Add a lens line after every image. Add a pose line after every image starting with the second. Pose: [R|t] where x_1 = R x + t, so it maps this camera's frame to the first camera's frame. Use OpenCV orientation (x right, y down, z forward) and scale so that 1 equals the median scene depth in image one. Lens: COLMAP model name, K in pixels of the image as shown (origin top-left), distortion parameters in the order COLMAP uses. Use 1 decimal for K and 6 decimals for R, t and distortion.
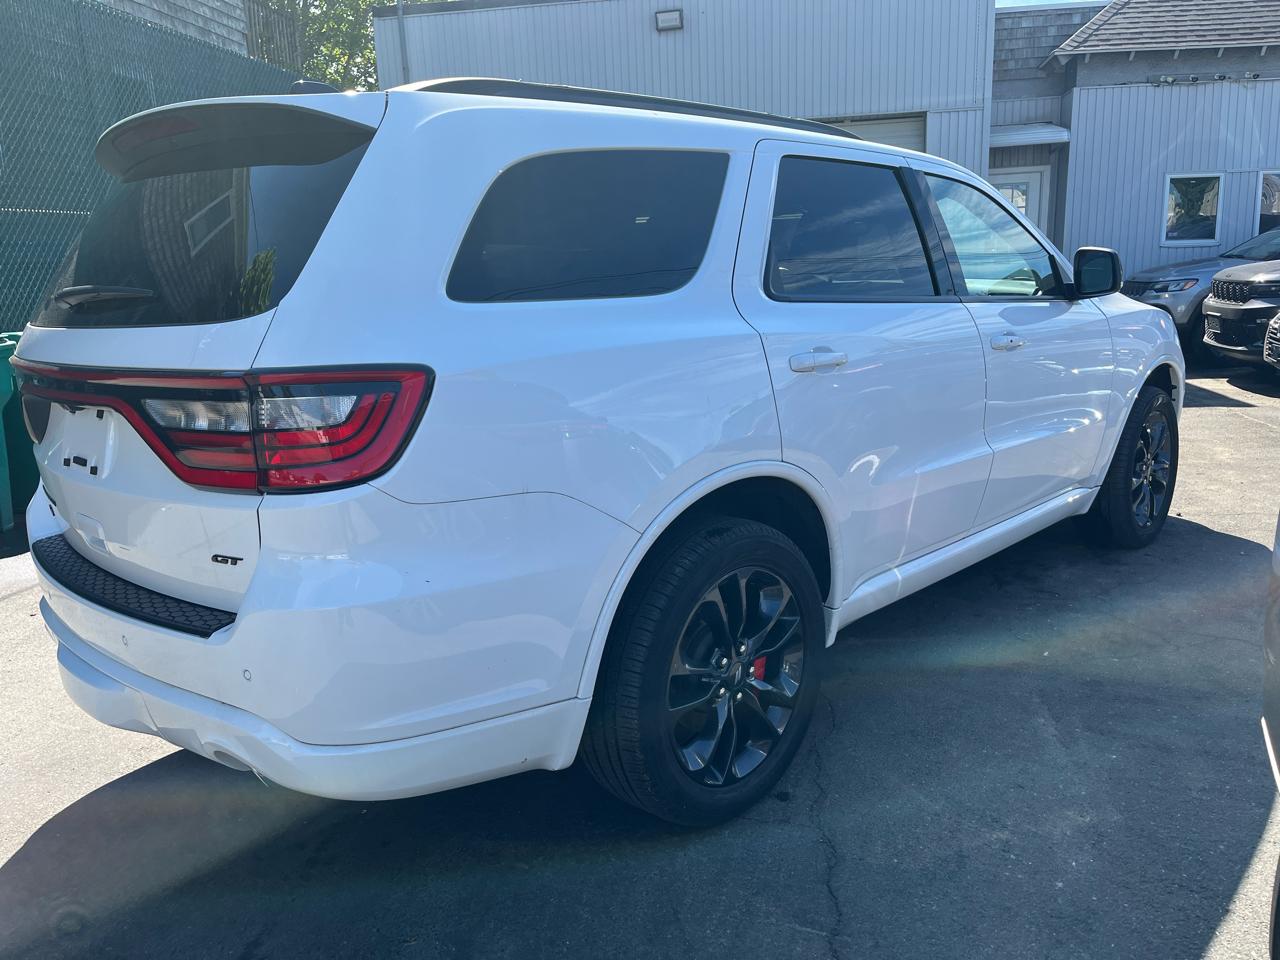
lens RADIAL K [[979.5, 0, 640.0], [0, 979.5, 480.0], [0, 0, 1]] dist [0.082360, -0.136405]
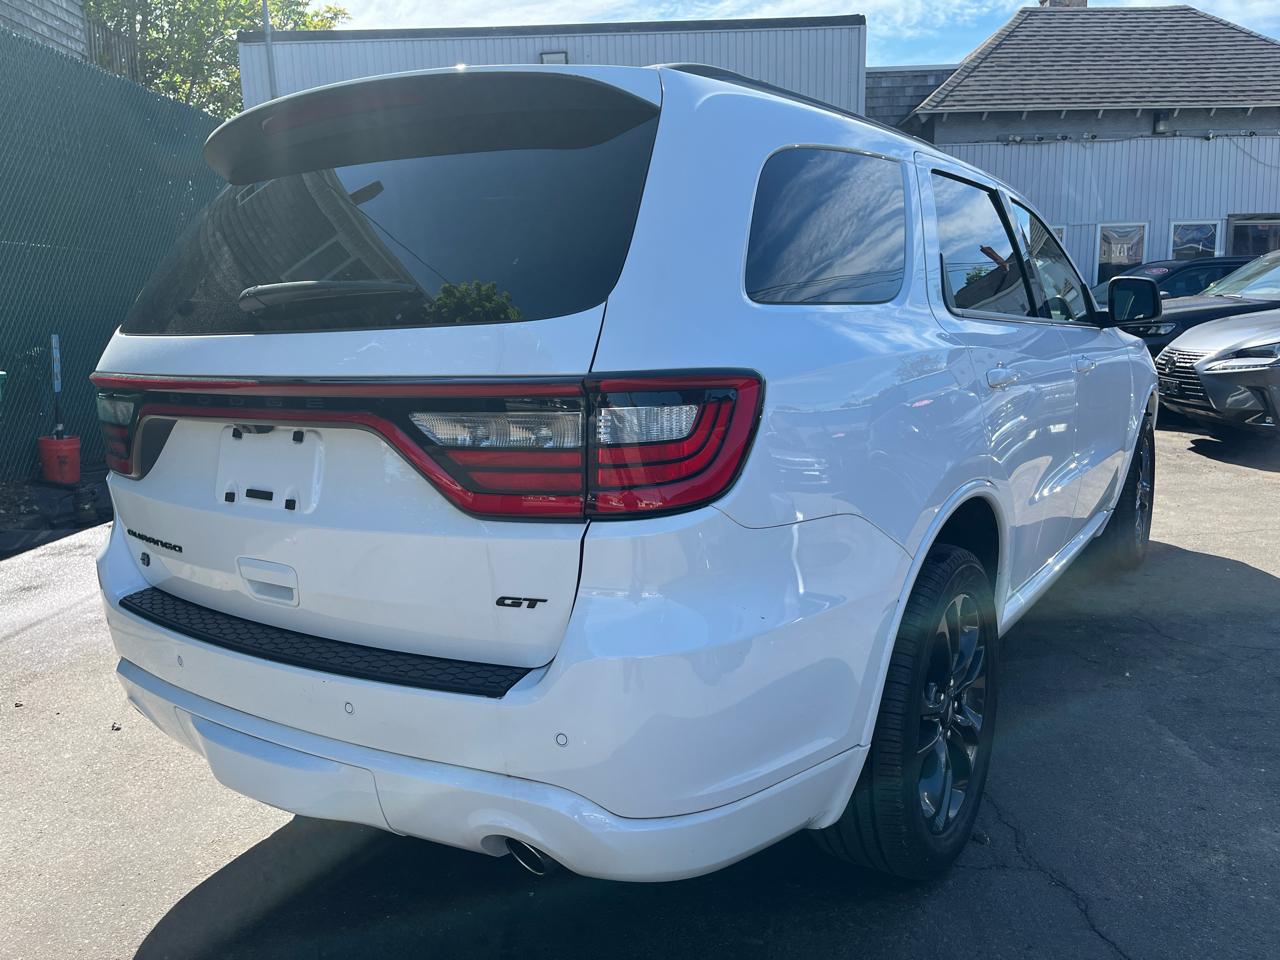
lens RADIAL K [[979.5, 0, 640.0], [0, 979.5, 480.0], [0, 0, 1]] dist [0.082360, -0.136405]
pose [[0.984857, -0.019609, 0.172255, -0.366648], [0.027355, 0.998713, -0.042707, 0.012061], [-0.171196, 0.046773, 0.984126, 0.125968]]
